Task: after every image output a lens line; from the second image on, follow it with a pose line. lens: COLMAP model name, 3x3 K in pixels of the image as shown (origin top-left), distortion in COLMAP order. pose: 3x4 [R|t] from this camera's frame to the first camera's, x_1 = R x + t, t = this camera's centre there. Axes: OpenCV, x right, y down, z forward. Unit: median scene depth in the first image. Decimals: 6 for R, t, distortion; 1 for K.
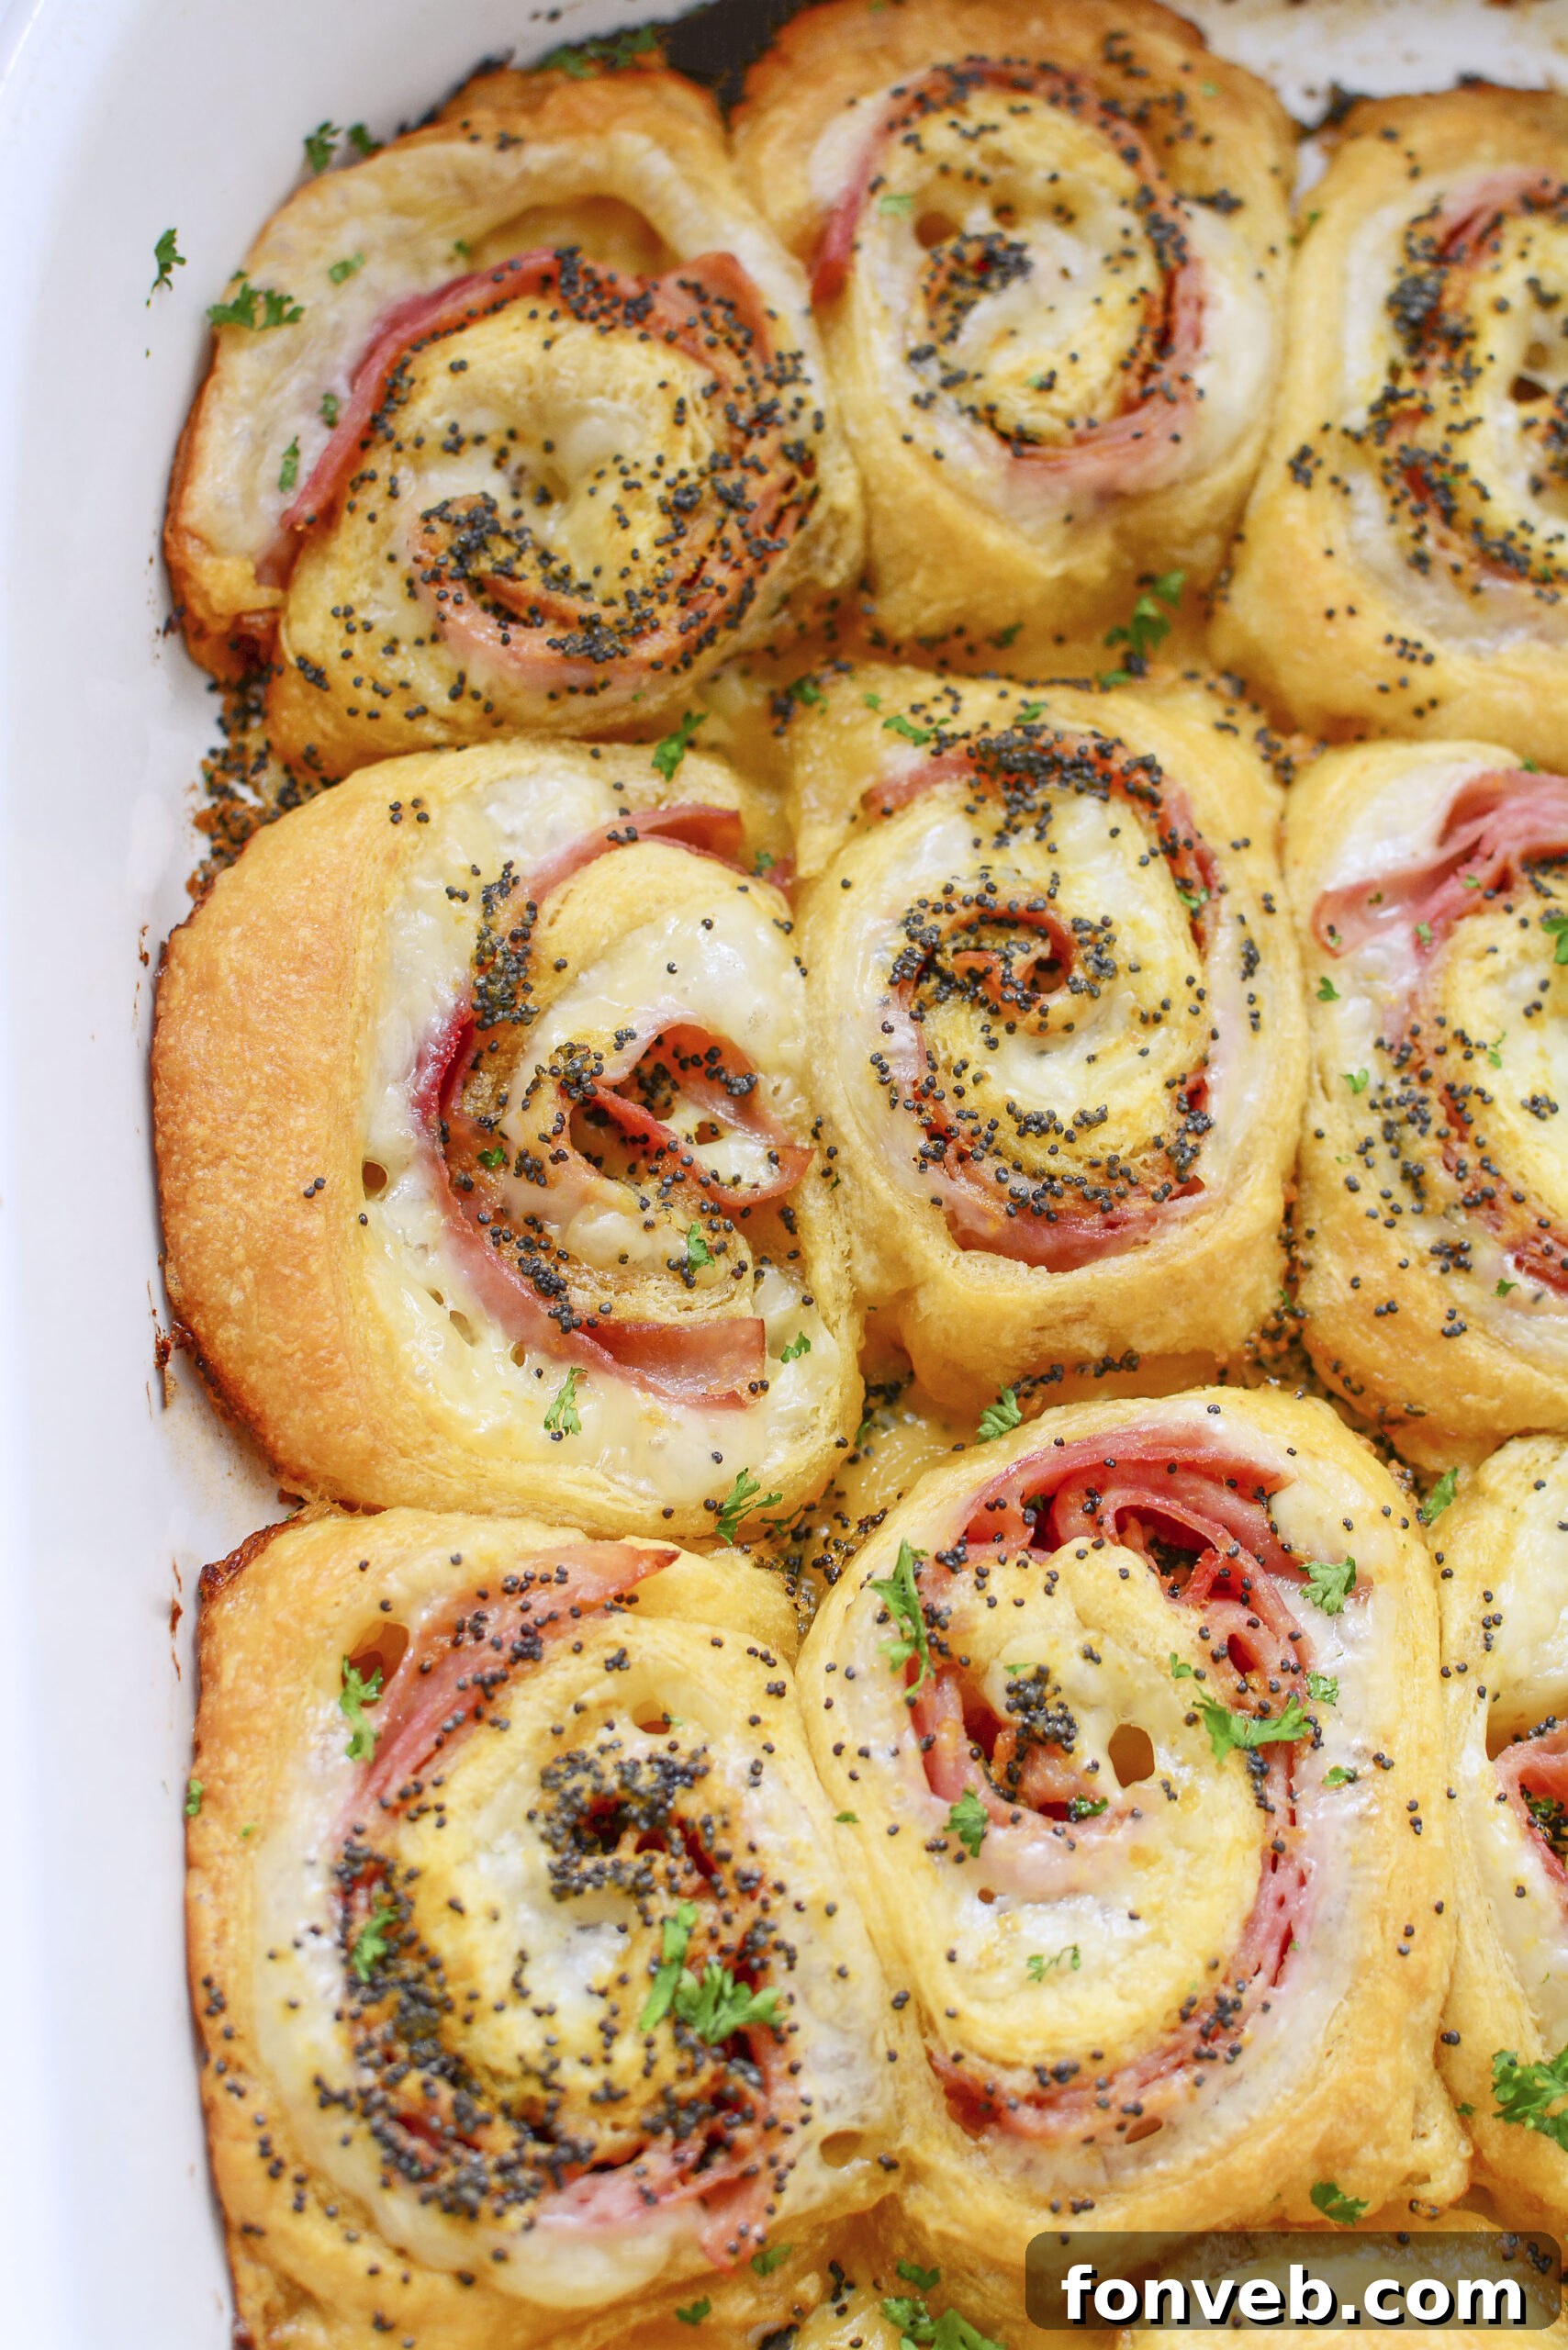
lens RADIAL K [[3668.3, 0, 784.0], [0, 3668.3, 1175.0], [0, 0, 1]] dist [-0.233344, 0.205111]
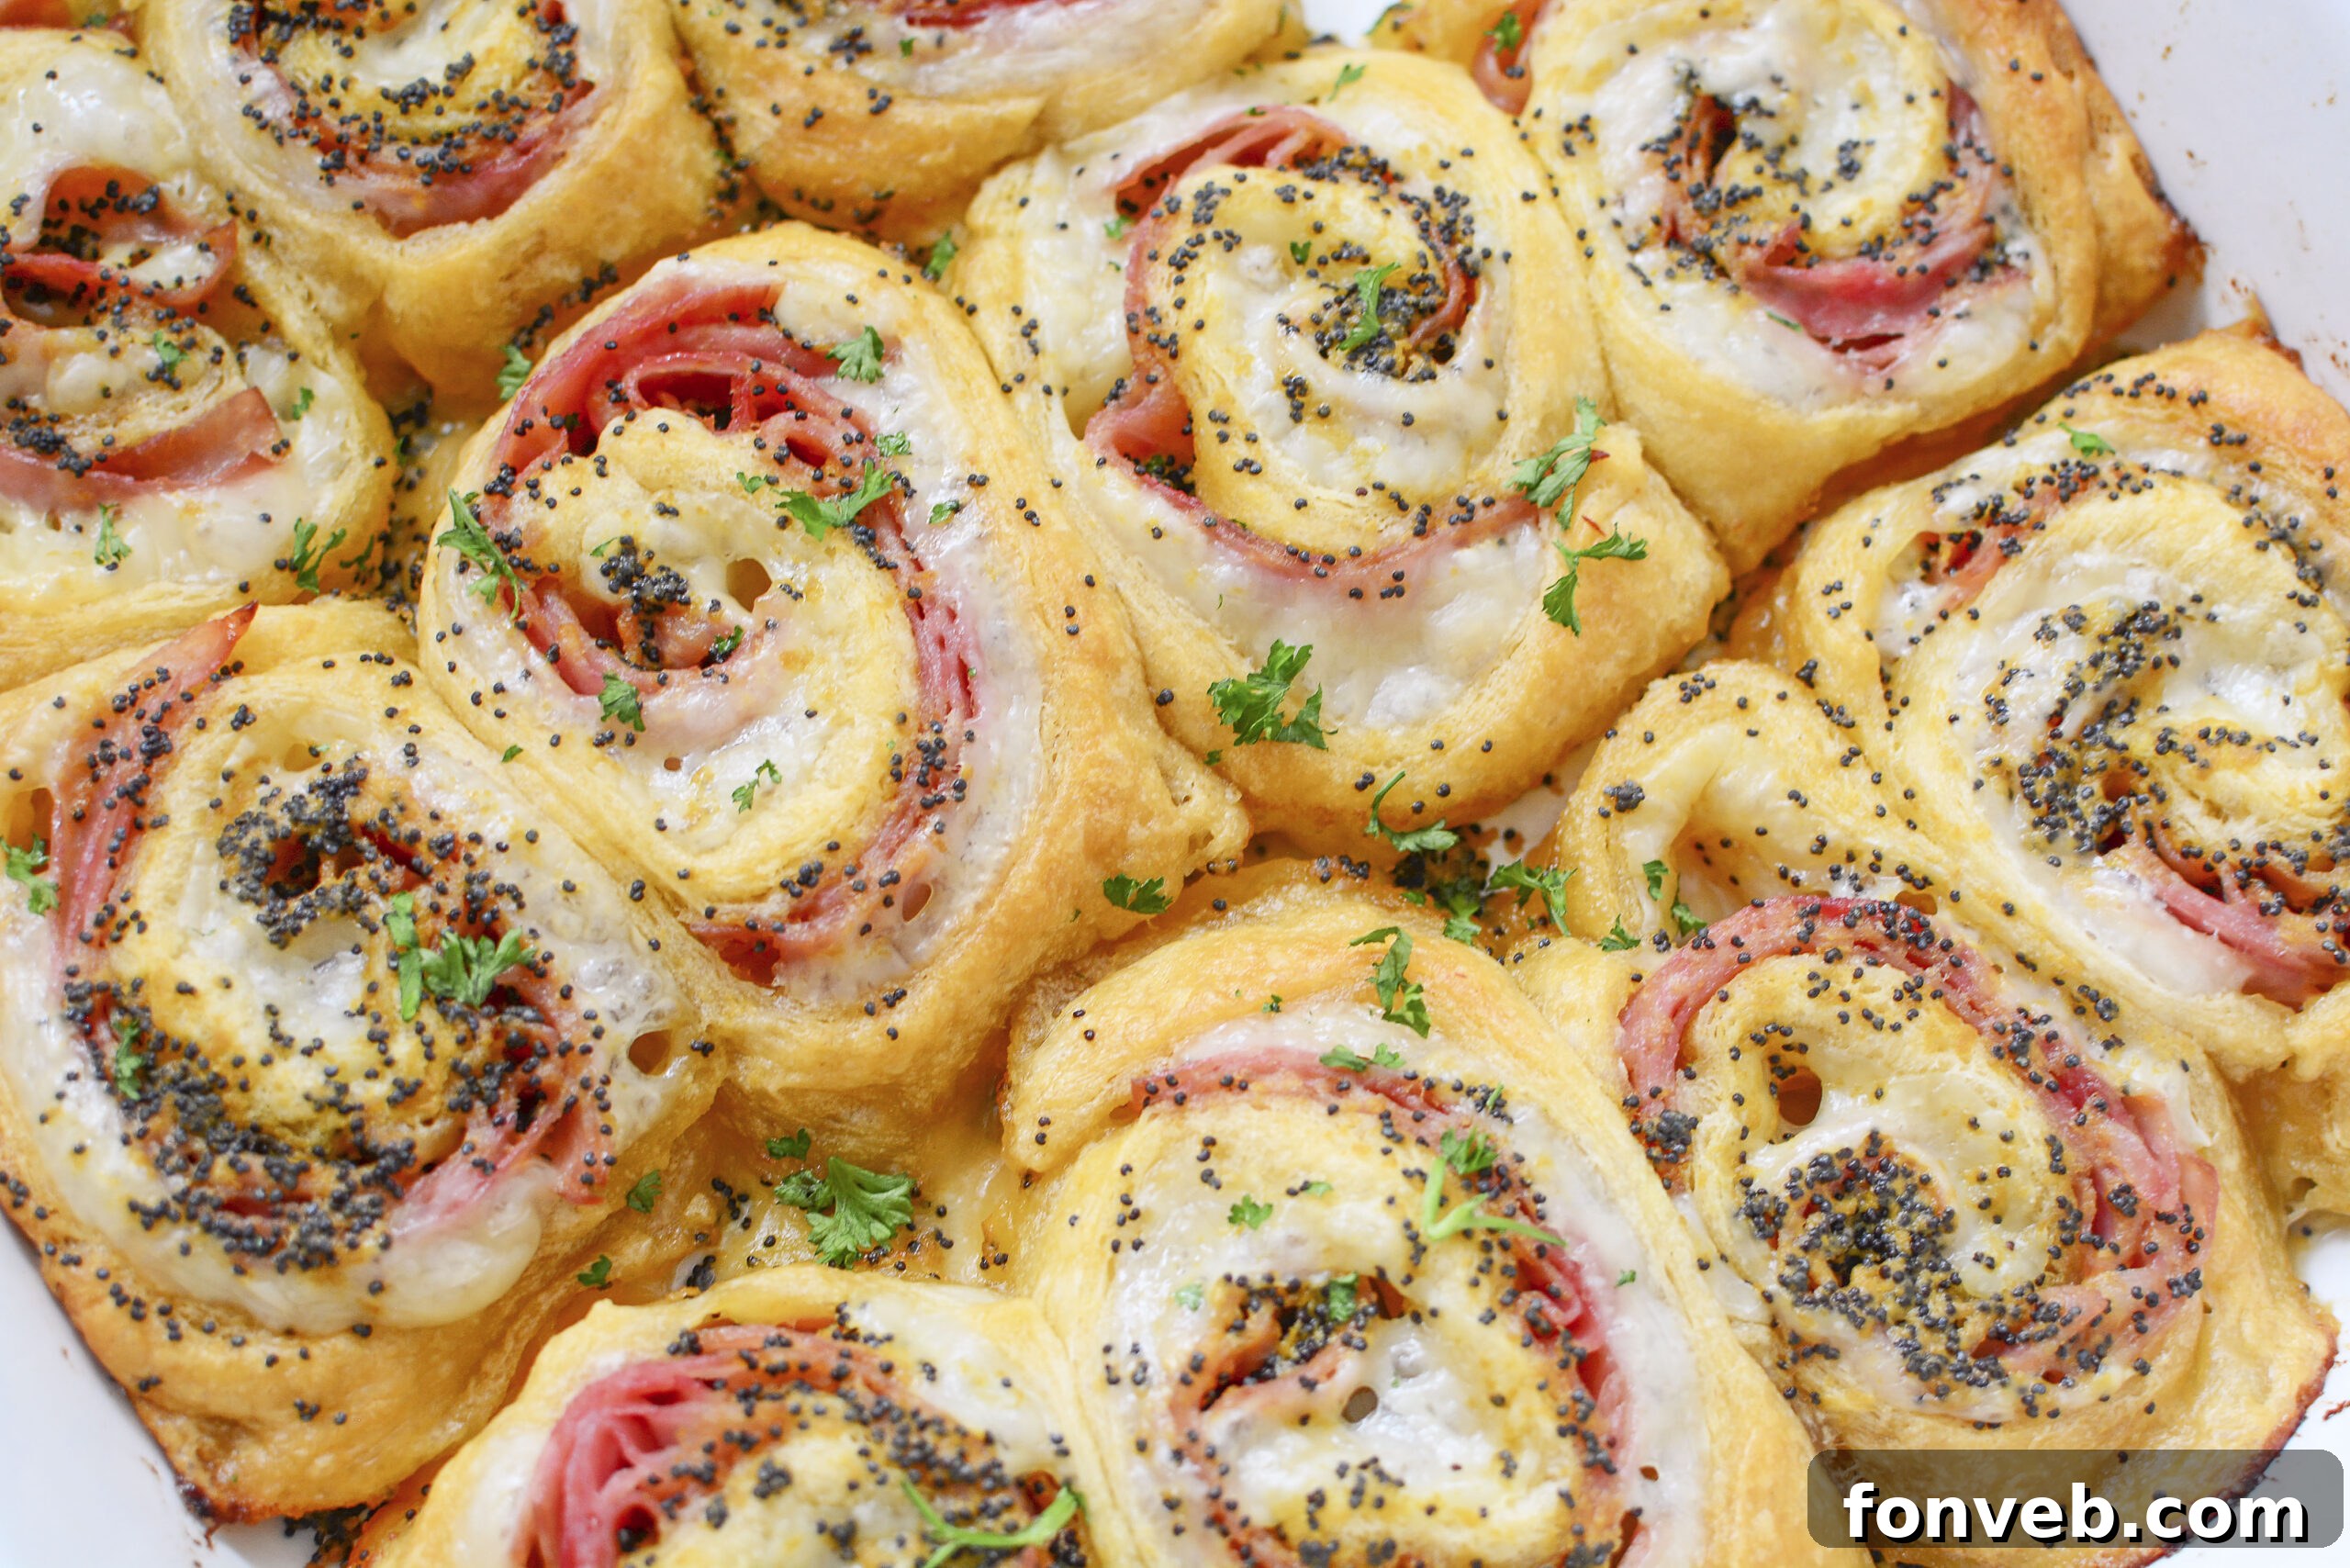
lens RADIAL K [[3668.3, 0, 1175.0], [0, 3668.3, 784.0], [0, 0, 1]] dist [-0.233344, 0.205111]
pose [[0.889959, -0.443621, 0.105705, 0.069664], [0.444363, 0.895671, 0.017726, 0.245676], [-0.102541, 0.031196, 0.994240, -0.014953]]
